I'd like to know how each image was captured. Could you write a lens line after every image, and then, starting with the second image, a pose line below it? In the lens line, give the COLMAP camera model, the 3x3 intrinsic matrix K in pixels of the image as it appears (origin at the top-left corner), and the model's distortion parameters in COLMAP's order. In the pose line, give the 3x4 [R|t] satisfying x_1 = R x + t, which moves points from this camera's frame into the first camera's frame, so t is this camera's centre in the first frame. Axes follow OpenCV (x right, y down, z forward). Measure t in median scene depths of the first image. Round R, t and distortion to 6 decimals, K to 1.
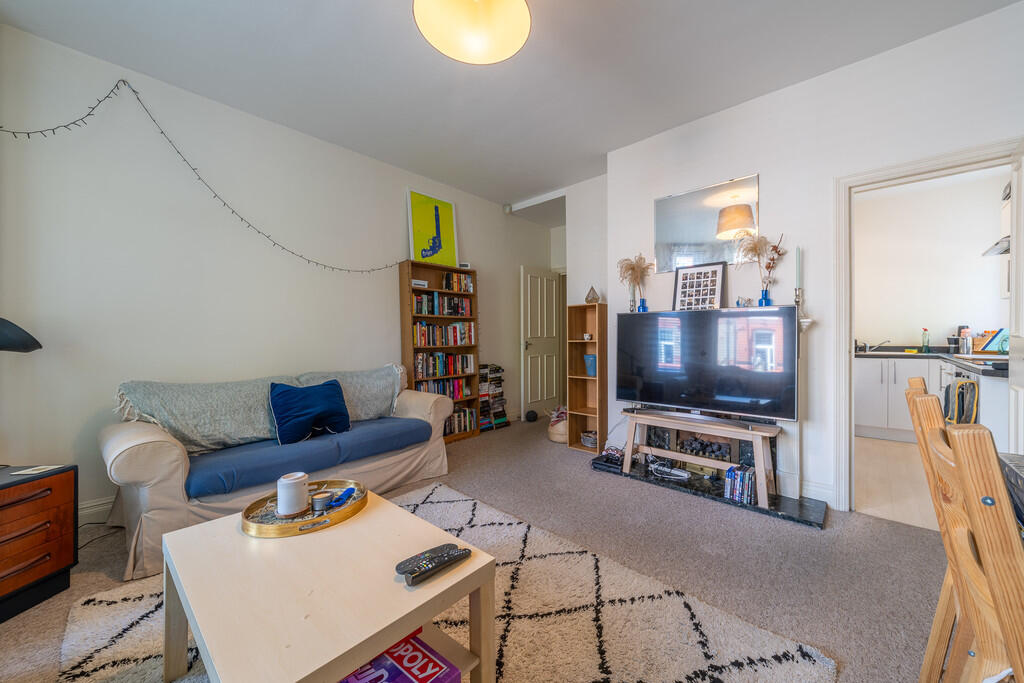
lens RADIAL K [[369.0, 0, 557.5], [0, 369.0, 340.1], [0, 0, 1]] dist [-0.000170, -0.000181]
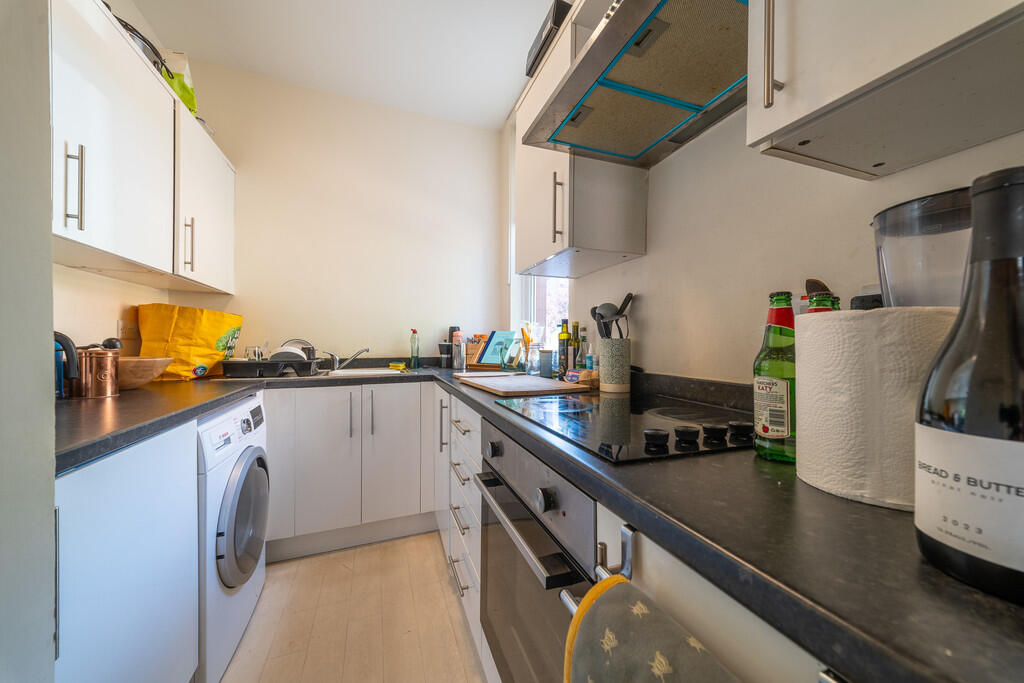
lens RADIAL K [[364.2, 0, 505.2], [0, 364.2, 345.1], [0, 0, 1]] dist [0.020329, -0.008576]
pose [[0.515215, 0.002786, 0.857057, 0.807735], [0.001562, 0.999990, -0.004190, -0.002578], [-0.857060, 0.003497, 0.515205, 0.811335]]
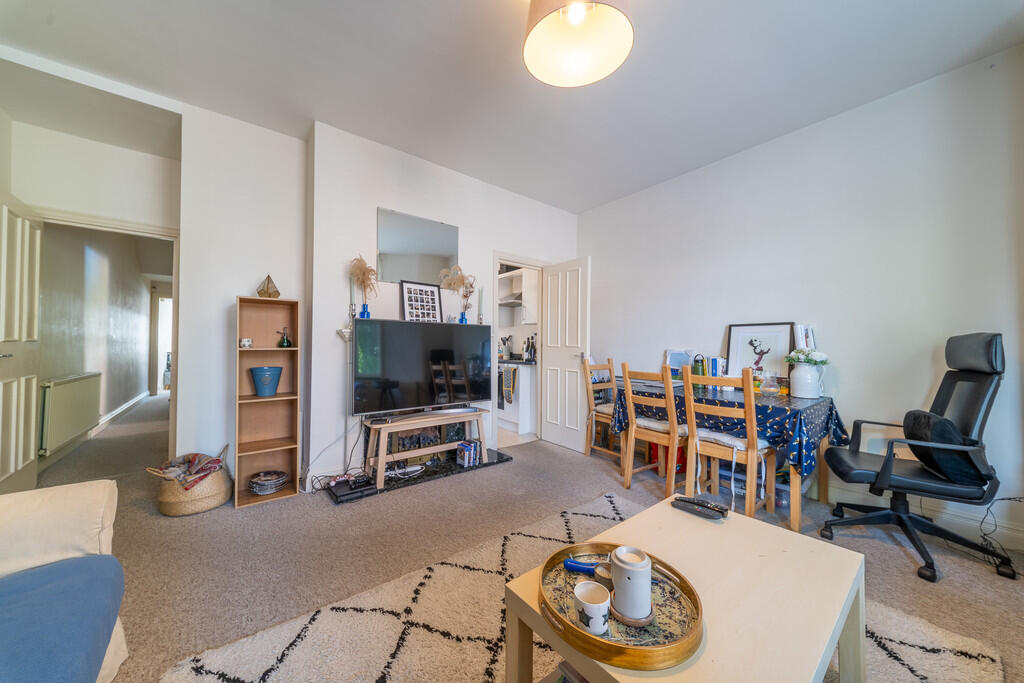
lens RADIAL K [[346.3, 0, 512.0], [0, 346.3, 341.5], [0, 0, 1]] dist [0.000269, -0.002370]
pose [[0.221232, 0.017252, 0.975069, -0.604534], [-0.004110, 0.999851, -0.016758, -0.002776], [-0.975213, -0.000301, 0.221270, 0.472368]]
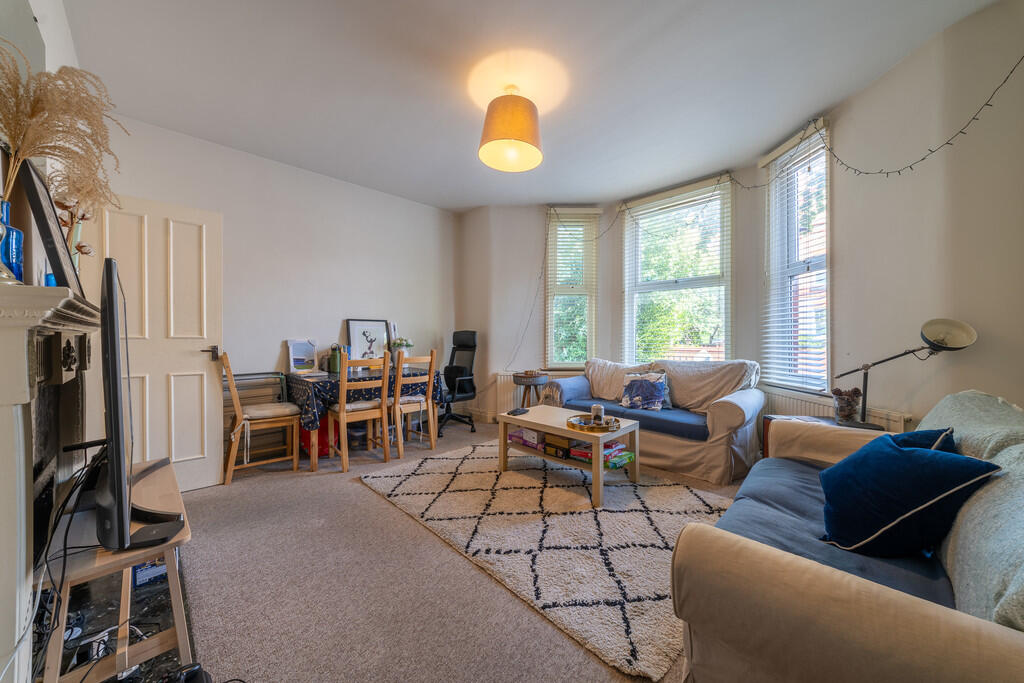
lens RADIAL K [[361.8, 0, 507.7], [0, 361.8, 339.0], [0, 0, 1]] dist [0.011581, -0.002837]
pose [[-0.993021, 0.003103, 0.117894, -0.202417], [0.004699, 0.999901, 0.013257, -0.013743], [-0.117841, 0.013718, -0.992938, 1.338208]]
